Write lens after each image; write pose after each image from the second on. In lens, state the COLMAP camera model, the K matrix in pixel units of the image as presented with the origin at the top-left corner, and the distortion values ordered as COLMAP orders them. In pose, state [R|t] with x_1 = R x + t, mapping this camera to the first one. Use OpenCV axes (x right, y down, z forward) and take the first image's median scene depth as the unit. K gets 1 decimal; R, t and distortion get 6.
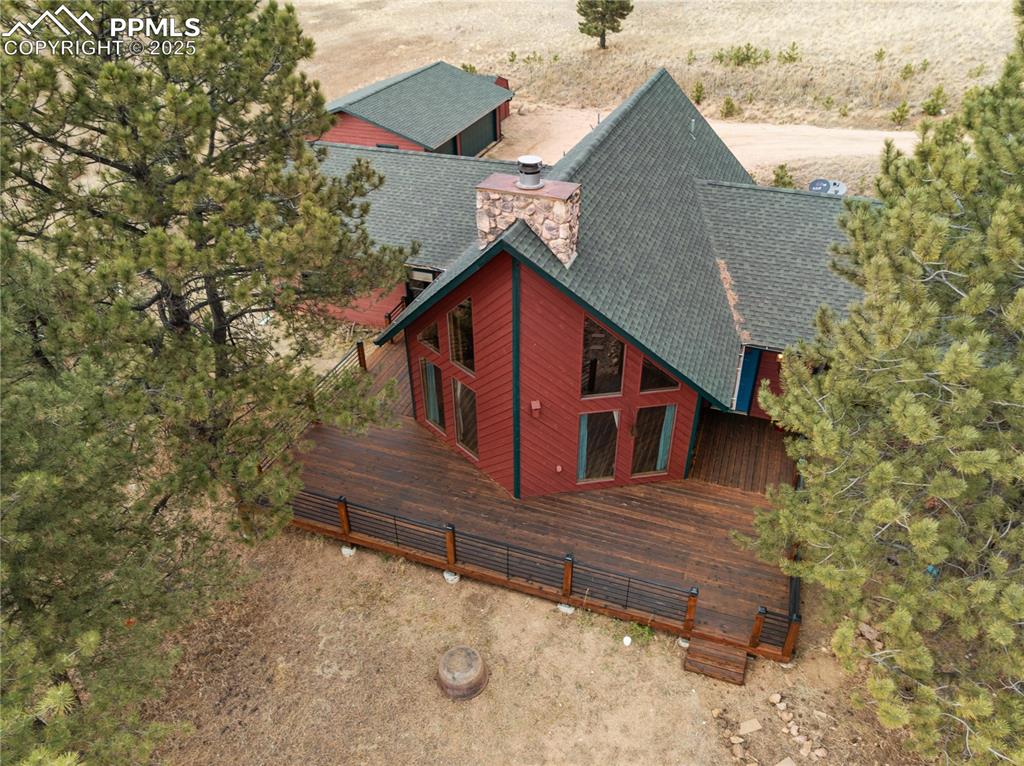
lens RADIAL K [[790.7, 0, 512.0], [0, 790.7, 383.0], [0, 0, 1]] dist [-0.004628, 0.002567]
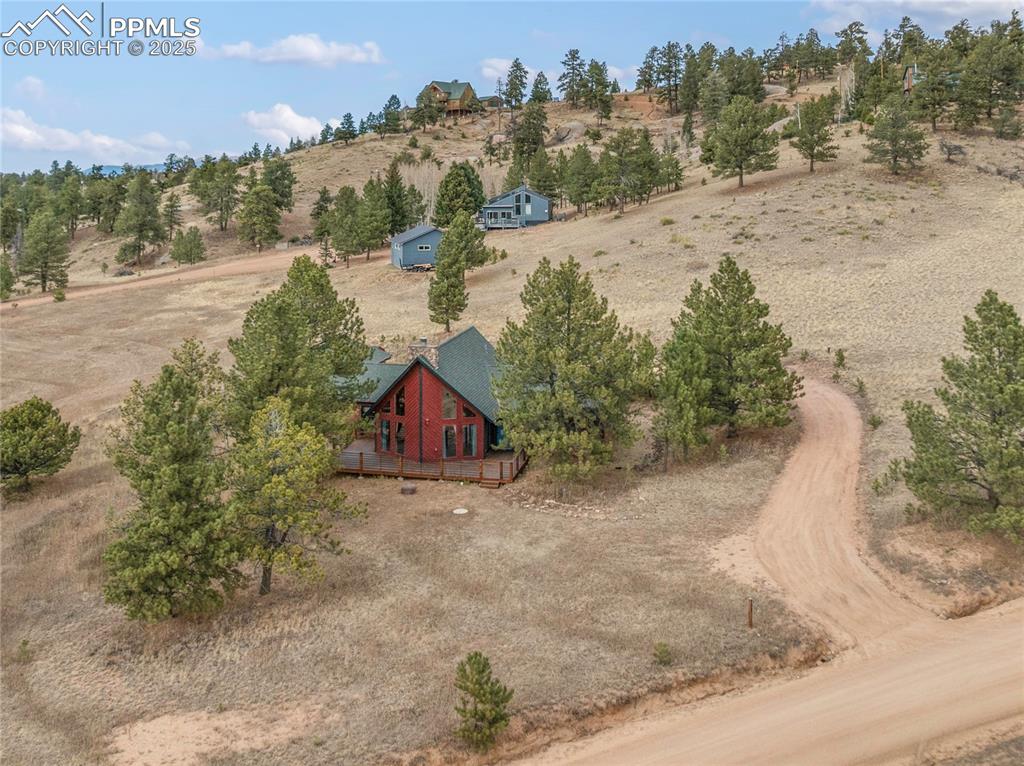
lens RADIAL K [[790.7, 0, 512.0], [0, 790.7, 383.0], [0, 0, 1]] dist [-0.004628, 0.002567]
pose [[0.983185, -0.022956, 0.181161, -0.162924], [0.083597, 0.938590, -0.334755, 0.778090], [-0.162351, 0.344271, 0.924727, -1.564638]]
